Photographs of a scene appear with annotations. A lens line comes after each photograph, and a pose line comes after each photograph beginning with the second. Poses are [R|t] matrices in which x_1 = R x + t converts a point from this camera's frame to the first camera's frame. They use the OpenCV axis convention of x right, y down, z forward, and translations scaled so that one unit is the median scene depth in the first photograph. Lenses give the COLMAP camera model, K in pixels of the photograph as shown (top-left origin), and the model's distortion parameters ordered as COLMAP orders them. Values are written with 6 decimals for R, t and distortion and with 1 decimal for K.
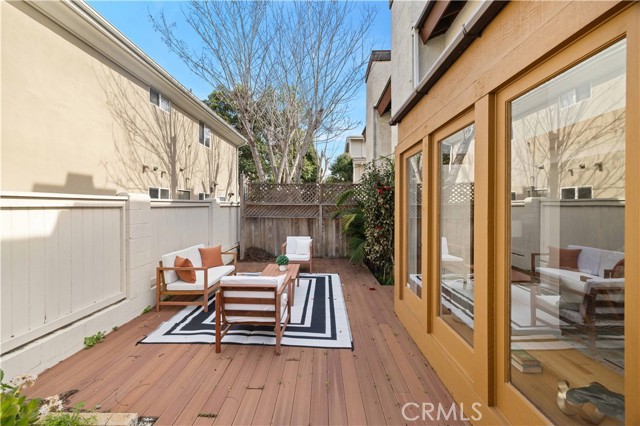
lens RADIAL K [[247.7, 0, 323.1], [0, 247.7, 204.6], [0, 0, 1]] dist [-0.000551, -0.000134]
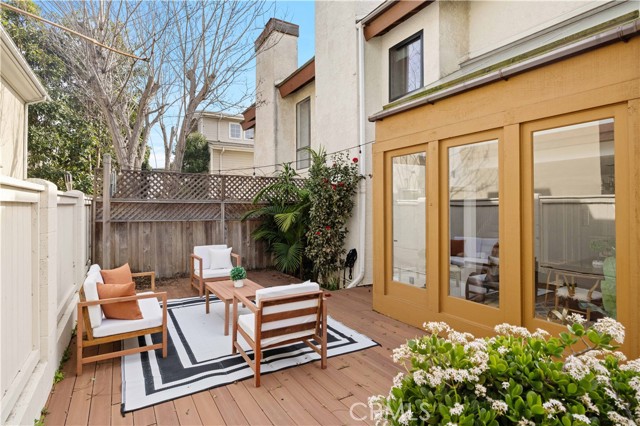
lens RADIAL K [[324.3, 0, 319.2], [0, 324.3, 202.6], [0, 0, 1]] dist [-0.011464, -0.000082]
pose [[0.847148, 0.004349, 0.531339, -0.549835], [-0.001739, 0.999984, -0.005412, 0.009990], [-0.531354, 0.003661, 0.847142, 0.013124]]
